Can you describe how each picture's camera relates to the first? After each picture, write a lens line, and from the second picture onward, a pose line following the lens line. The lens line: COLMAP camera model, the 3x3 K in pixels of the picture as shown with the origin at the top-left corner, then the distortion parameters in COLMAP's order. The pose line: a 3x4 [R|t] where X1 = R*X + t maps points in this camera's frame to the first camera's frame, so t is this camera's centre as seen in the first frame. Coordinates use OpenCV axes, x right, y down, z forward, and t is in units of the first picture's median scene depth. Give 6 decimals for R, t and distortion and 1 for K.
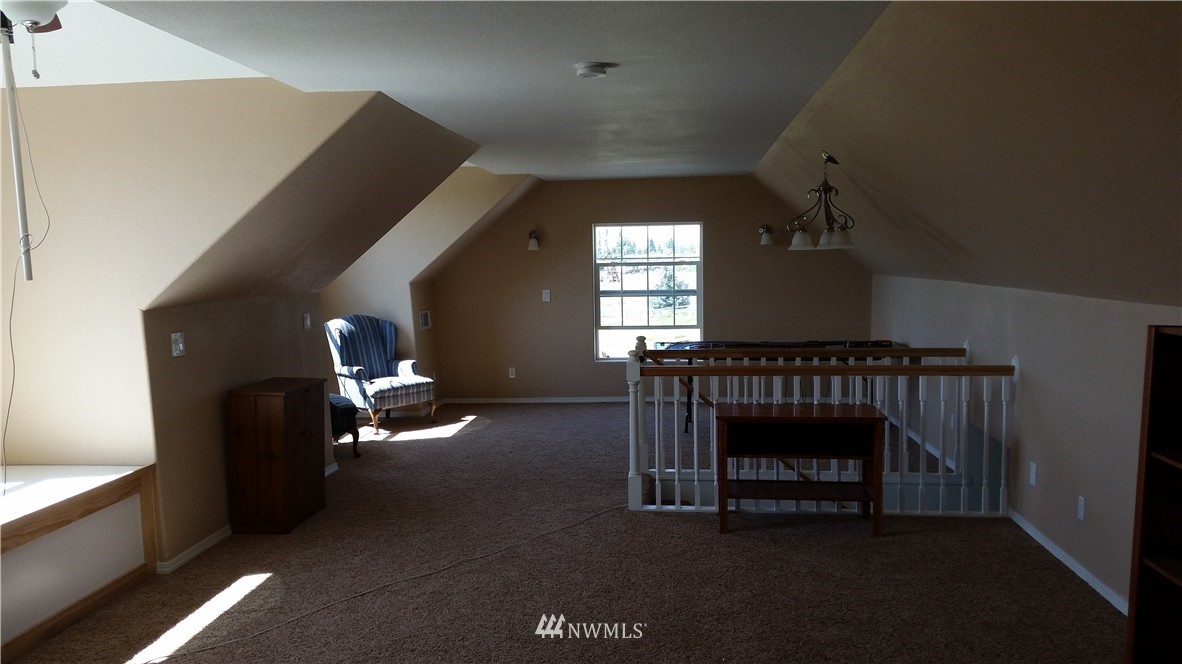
lens RADIAL K [[986.3, 0, 588.6], [0, 986.3, 364.1], [0, 0, 1]] dist [0.010936, -0.006815]
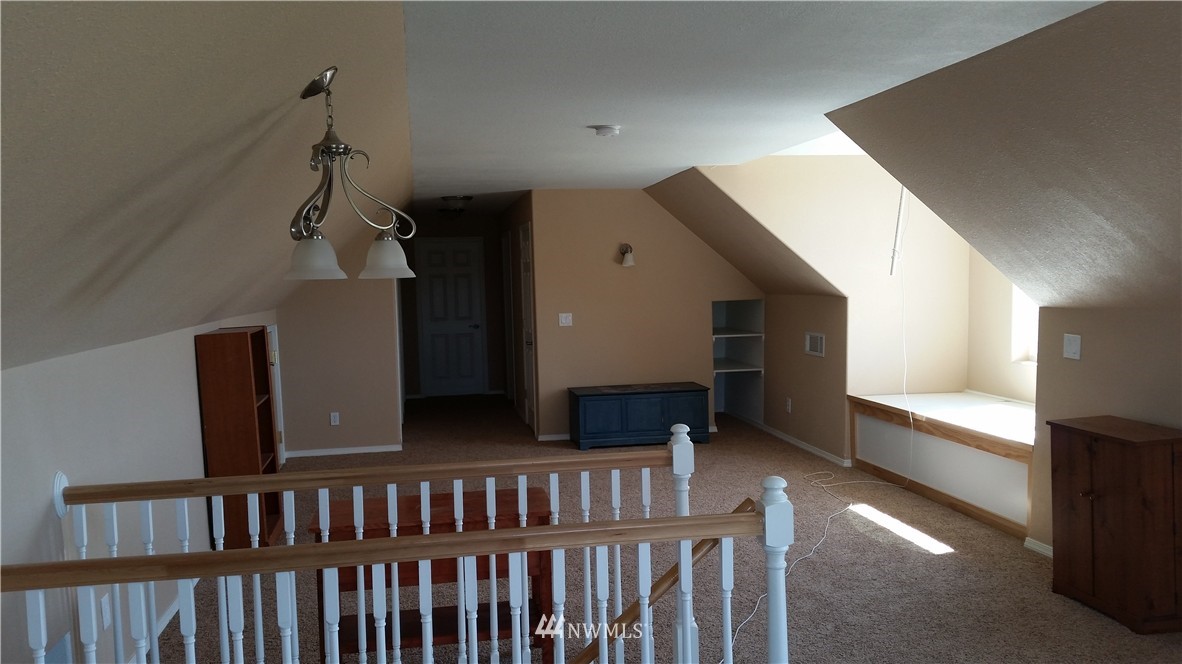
lens RADIAL K [[986.3, 0, 588.6], [0, 986.3, 364.1], [0, 0, 1]] dist [0.010936, -0.006815]
pose [[-0.964524, 0.064860, -0.255904, 0.234771], [0.011198, 0.978529, 0.205805, -0.165517], [0.263758, 0.195638, -0.944541, 1.422984]]
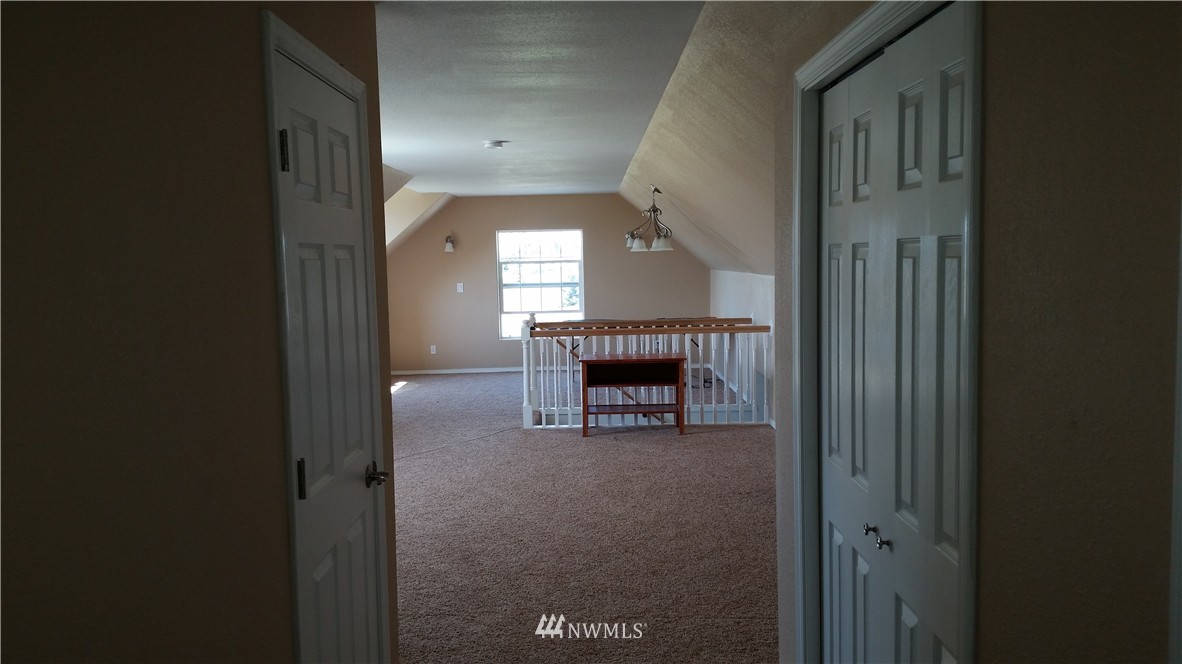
lens RADIAL K [[986.3, 0, 588.6], [0, 986.3, 364.1], [0, 0, 1]] dist [0.010936, -0.006815]
pose [[0.995378, -0.014248, 0.094977, -0.000791], [0.014305, 0.999898, 0.000080, 0.049814], [-0.094968, 0.001279, 0.995479, -0.442034]]
